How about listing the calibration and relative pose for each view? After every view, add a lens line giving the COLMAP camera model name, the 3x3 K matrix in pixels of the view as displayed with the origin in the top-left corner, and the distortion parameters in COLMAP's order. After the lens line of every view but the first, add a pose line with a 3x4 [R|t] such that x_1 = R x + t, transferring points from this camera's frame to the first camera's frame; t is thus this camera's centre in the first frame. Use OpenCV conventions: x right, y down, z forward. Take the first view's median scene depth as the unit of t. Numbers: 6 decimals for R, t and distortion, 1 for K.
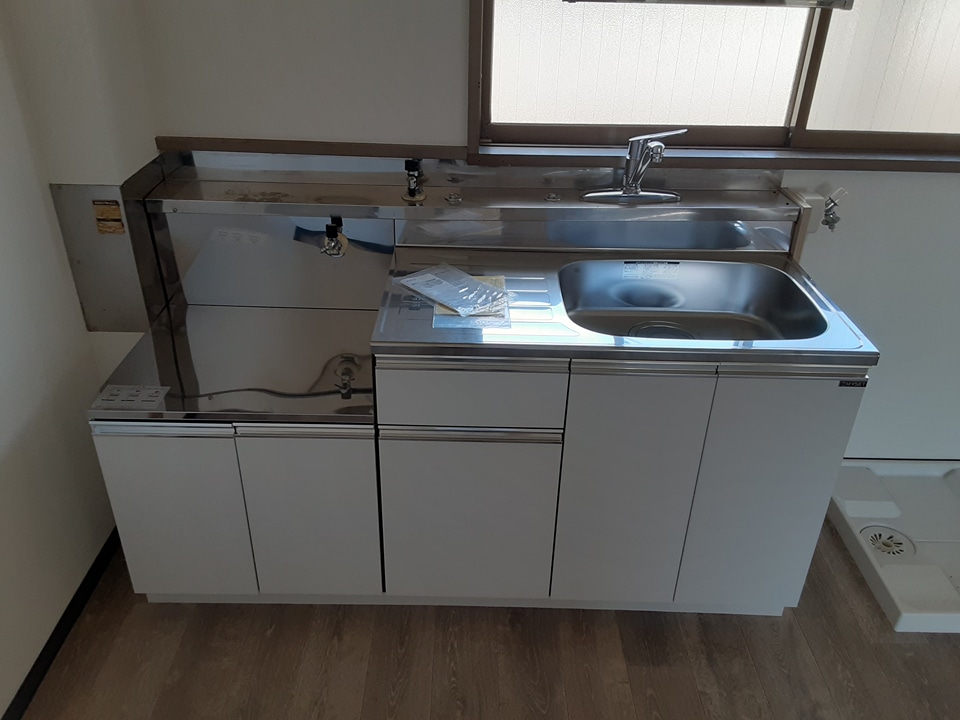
lens RADIAL K [[788.5, 0, 481.4], [0, 788.5, 378.9], [0, 0, 1]] dist [0.065853, -0.098455]
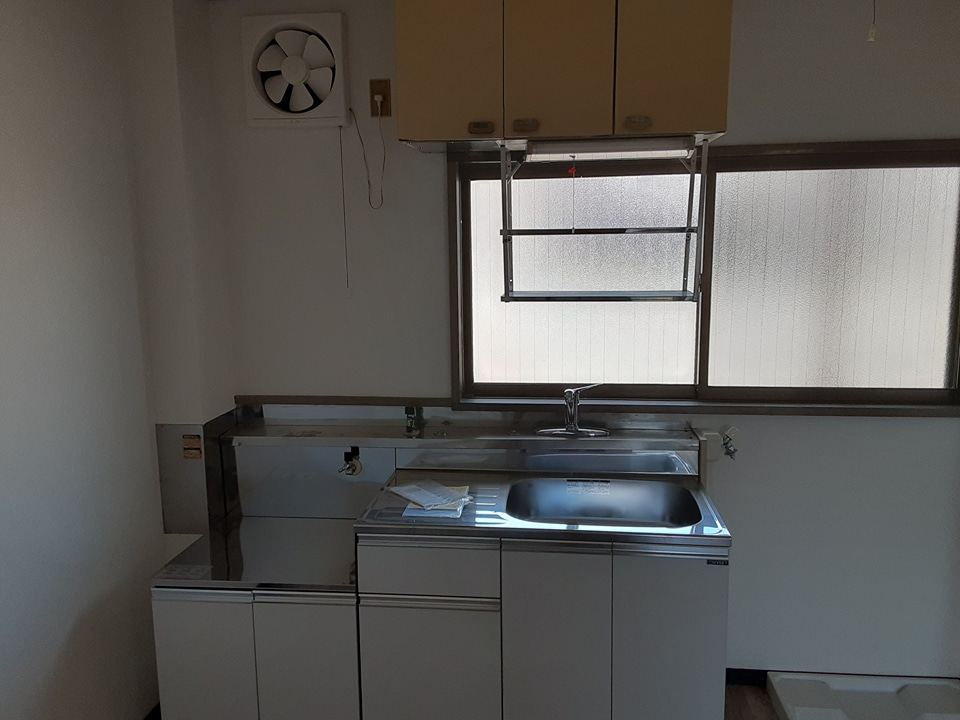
lens RADIAL K [[779.0, 0, 486.3], [0, 779.0, 375.9], [0, 0, 1]] dist [0.067608, -0.175275]
pose [[0.994881, -0.007568, -0.100771, 0.179782], [-0.028407, 0.936040, -0.350744, 0.144614], [0.096980, 0.351812, 0.931034, -0.264171]]
